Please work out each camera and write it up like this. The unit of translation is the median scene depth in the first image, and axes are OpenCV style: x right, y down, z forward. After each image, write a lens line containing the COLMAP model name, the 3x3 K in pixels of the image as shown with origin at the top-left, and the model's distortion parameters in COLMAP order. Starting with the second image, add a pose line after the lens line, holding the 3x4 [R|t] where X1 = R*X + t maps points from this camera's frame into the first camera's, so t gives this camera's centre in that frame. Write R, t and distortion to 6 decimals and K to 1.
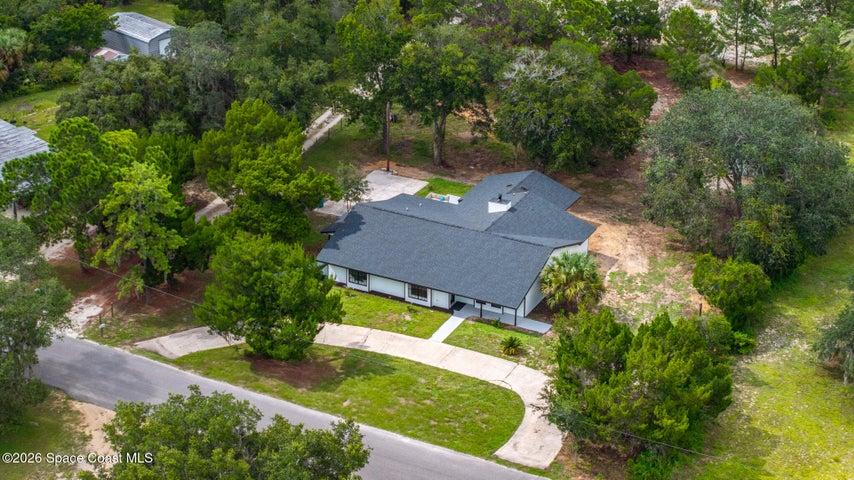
lens RADIAL K [[1780.9, 0, 426.2], [0, 1780.9, 238.9], [0, 0, 1]] dist [-0.075555, 0.000000]
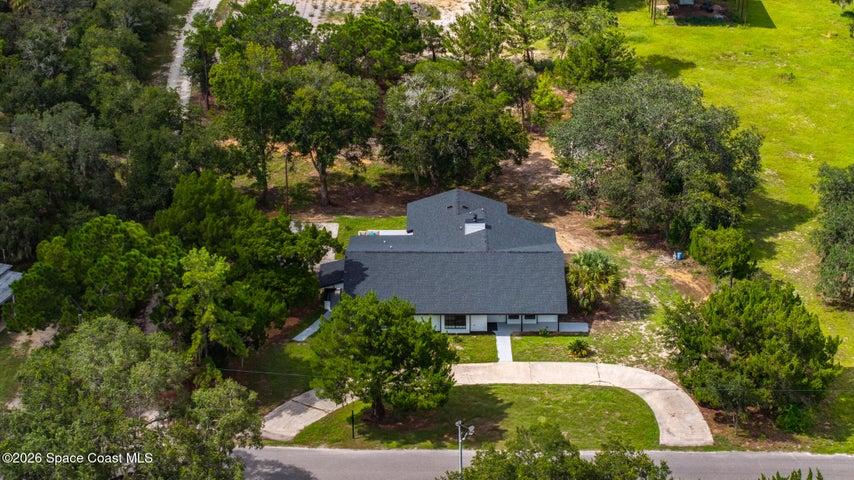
lens RADIAL K [[1780.9, 0, 429.0], [0, 1780.9, 241.3], [0, 0, 1]] dist [-0.075555, 0.000000]
pose [[0.879165, -0.198011, 0.433428, -0.458953], [0.202831, 0.978565, 0.035634, -0.055371], [-0.431193, 0.056585, 0.900483, 0.091173]]
